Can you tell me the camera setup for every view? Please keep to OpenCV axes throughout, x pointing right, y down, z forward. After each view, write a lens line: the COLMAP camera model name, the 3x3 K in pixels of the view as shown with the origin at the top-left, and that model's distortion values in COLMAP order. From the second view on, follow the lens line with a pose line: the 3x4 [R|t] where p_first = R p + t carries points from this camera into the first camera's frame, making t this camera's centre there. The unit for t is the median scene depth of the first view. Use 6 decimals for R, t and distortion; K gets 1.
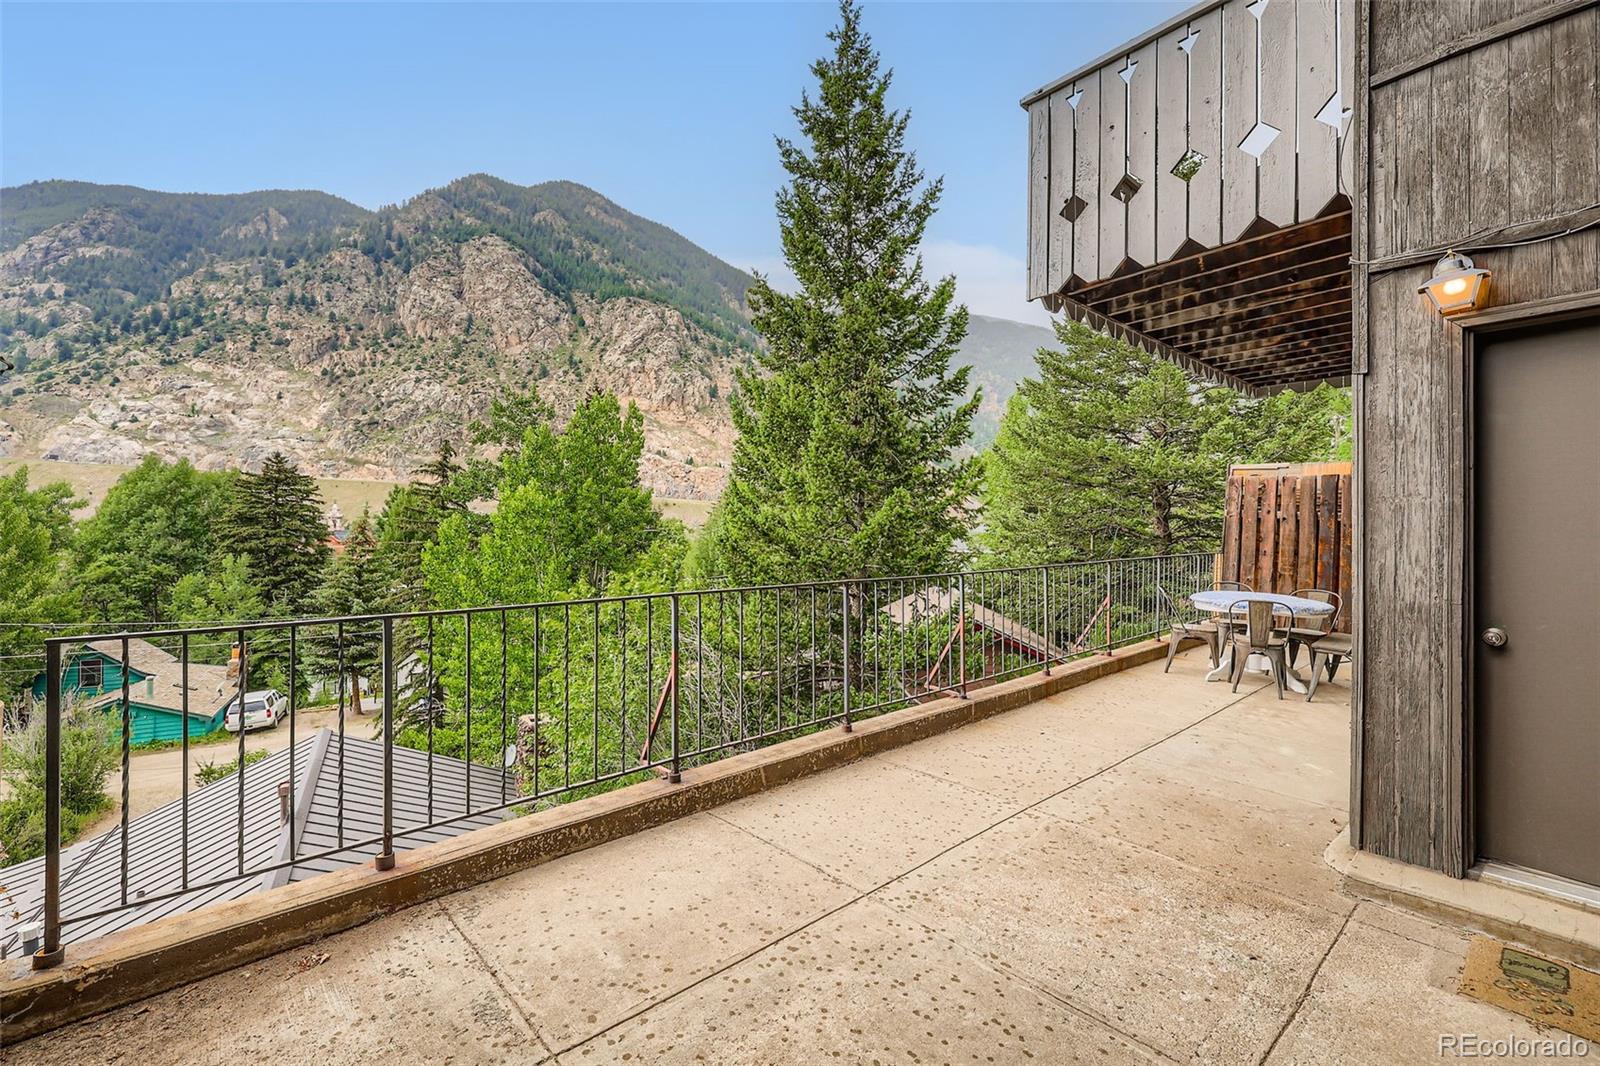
lens RADIAL K [[690.3, 0, 788.7], [0, 690.3, 523.0], [0, 0, 1]] dist [0.004938, 0.000044]
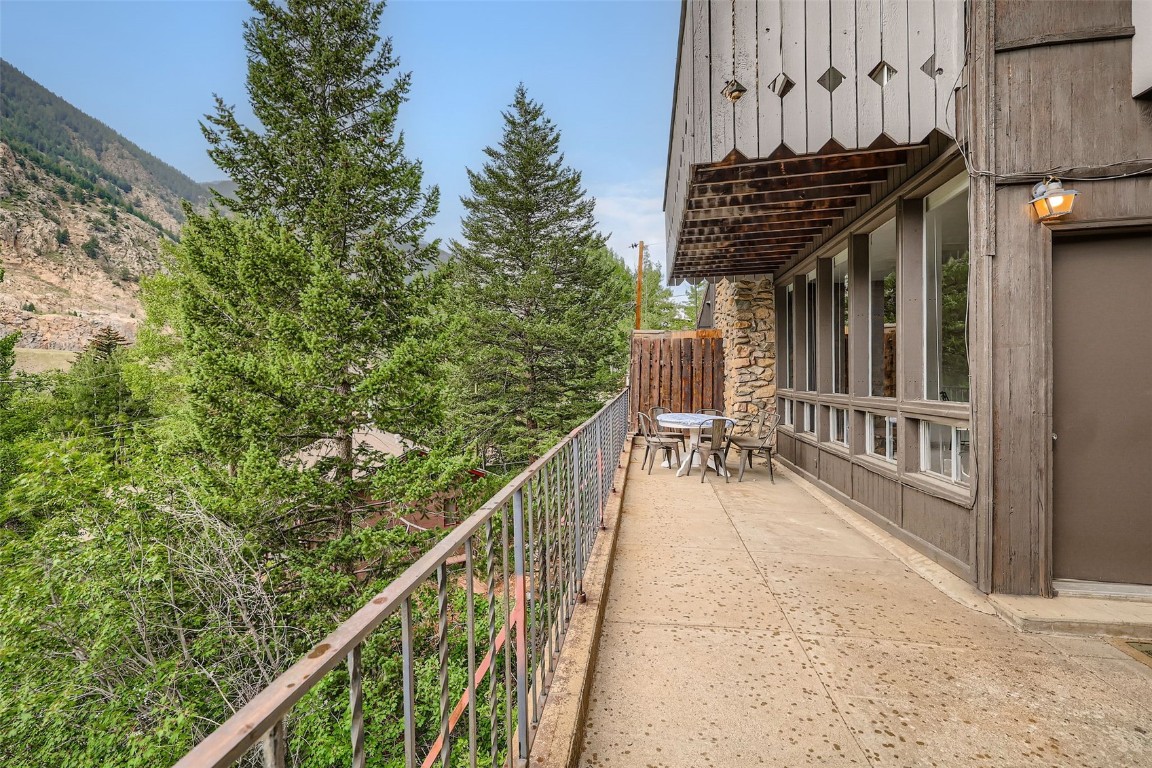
lens RADIAL K [[497.0, 0, 573.8], [0, 497.0, 380.1], [0, 0, 1]] dist [0.004938, 0.000044]
pose [[0.773992, -0.017999, 0.632940, -0.110409], [0.006457, 0.999768, 0.020534, 0.002340], [-0.633162, -0.011806, 0.773929, 0.177600]]
